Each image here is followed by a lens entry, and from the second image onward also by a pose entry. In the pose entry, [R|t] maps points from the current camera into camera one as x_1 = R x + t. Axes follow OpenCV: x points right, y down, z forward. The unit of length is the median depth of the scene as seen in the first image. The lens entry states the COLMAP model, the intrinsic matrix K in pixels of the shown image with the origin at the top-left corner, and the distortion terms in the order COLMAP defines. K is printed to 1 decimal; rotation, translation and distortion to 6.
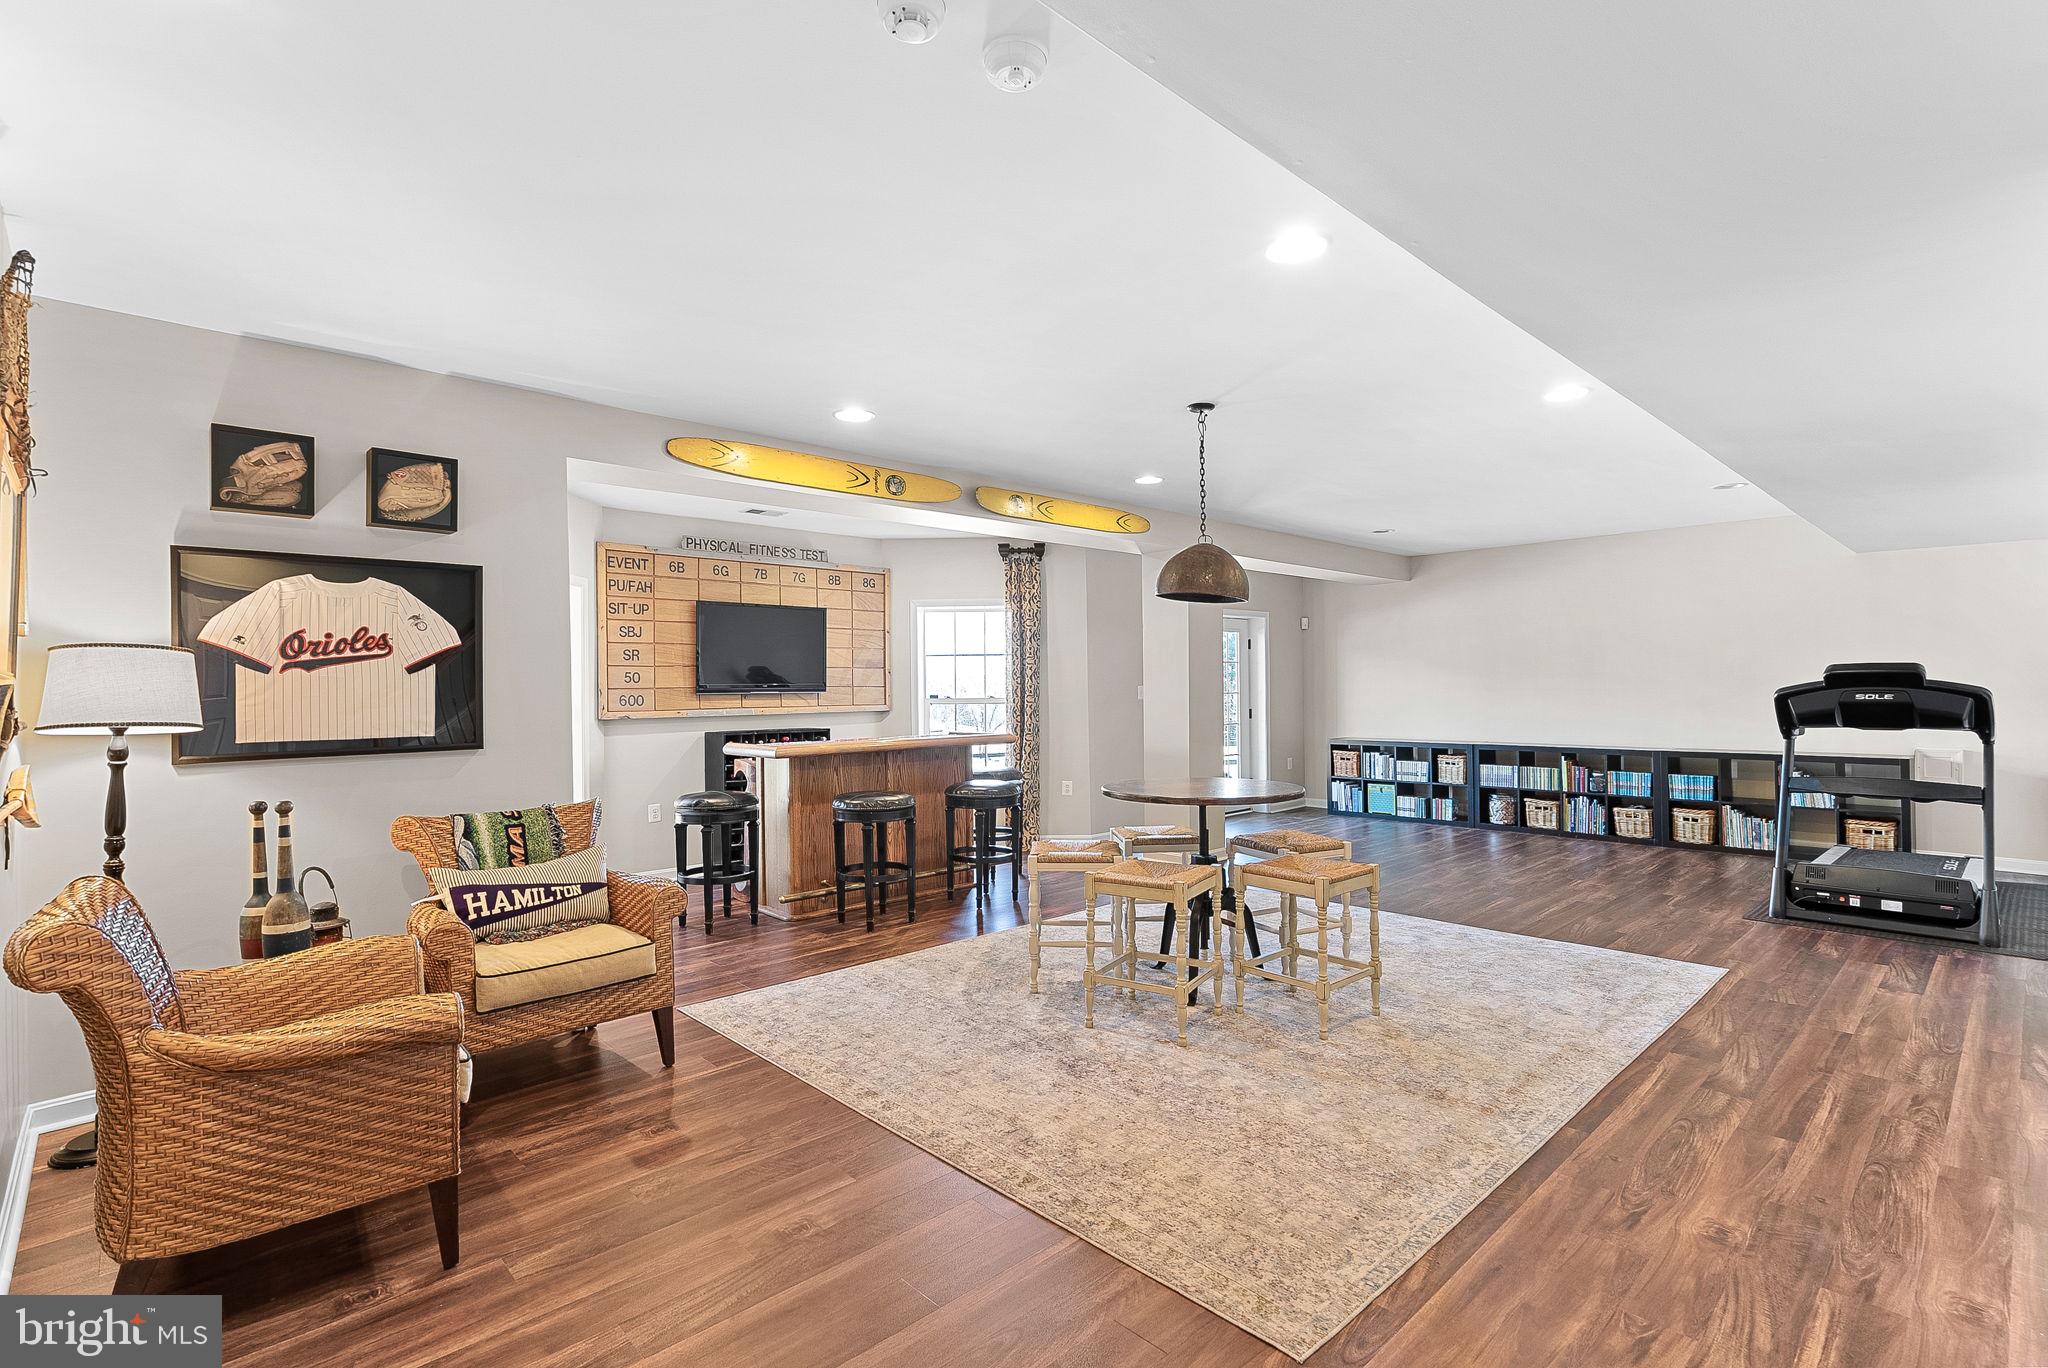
lens RADIAL K [[954.5, 0, 1005.8], [0, 954.5, 697.9], [0, 0, 1]] dist [0.028707, 0.000312]
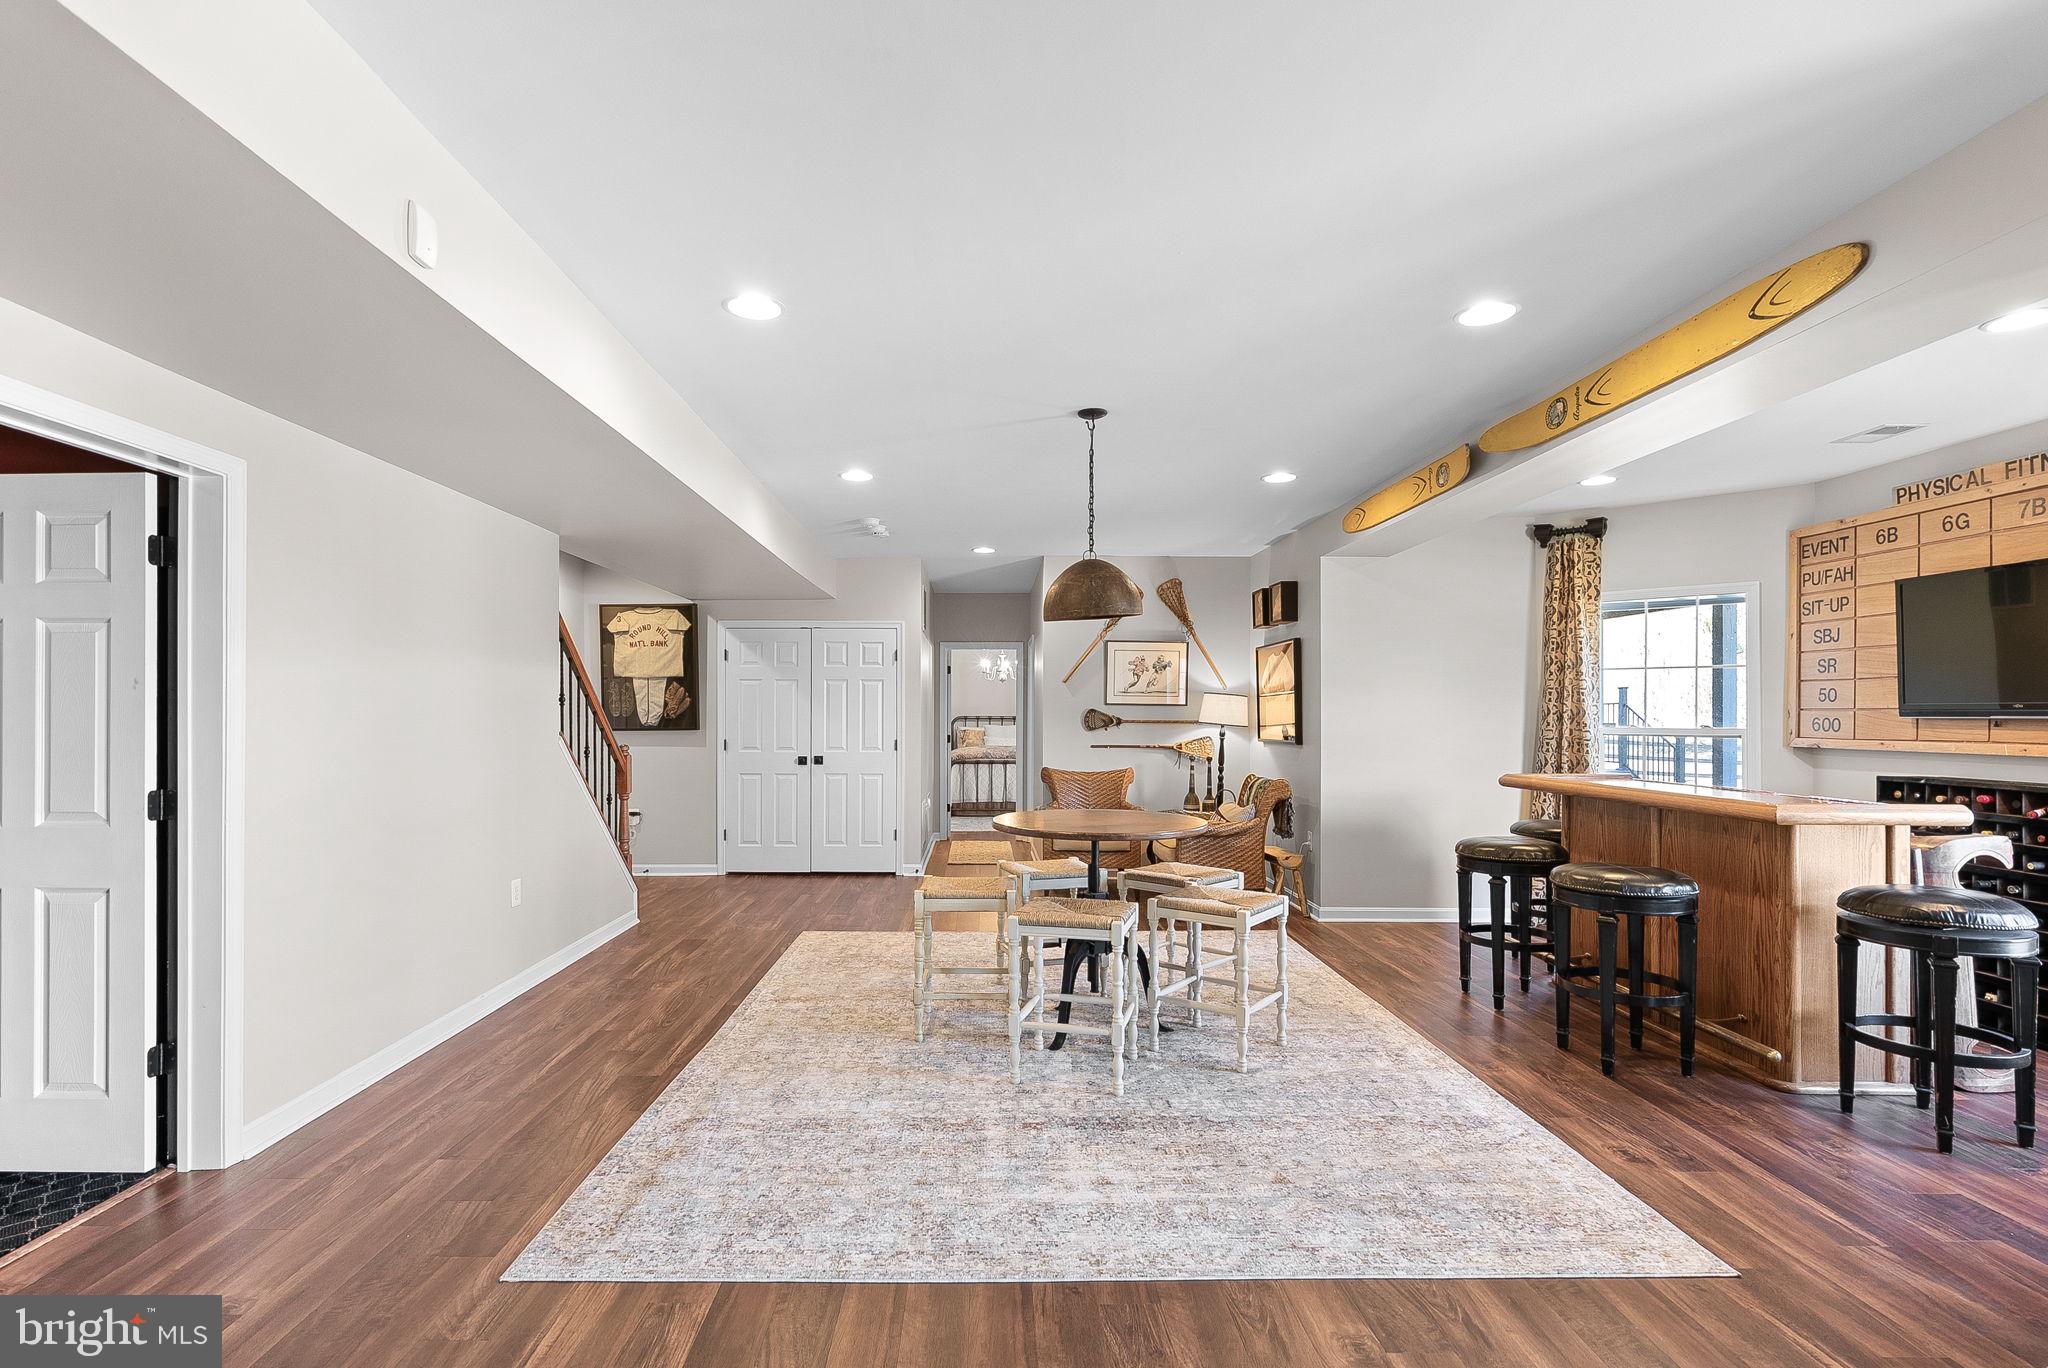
lens RADIAL K [[954.5, 0, 1005.8], [0, 954.5, 697.9], [0, 0, 1]] dist [0.028707, 0.000312]
pose [[-0.658120, -0.005182, -0.752896, 0.636508], [-0.006725, 0.999977, -0.001004, -0.013713], [0.752883, 0.004403, -0.658139, 1.020214]]
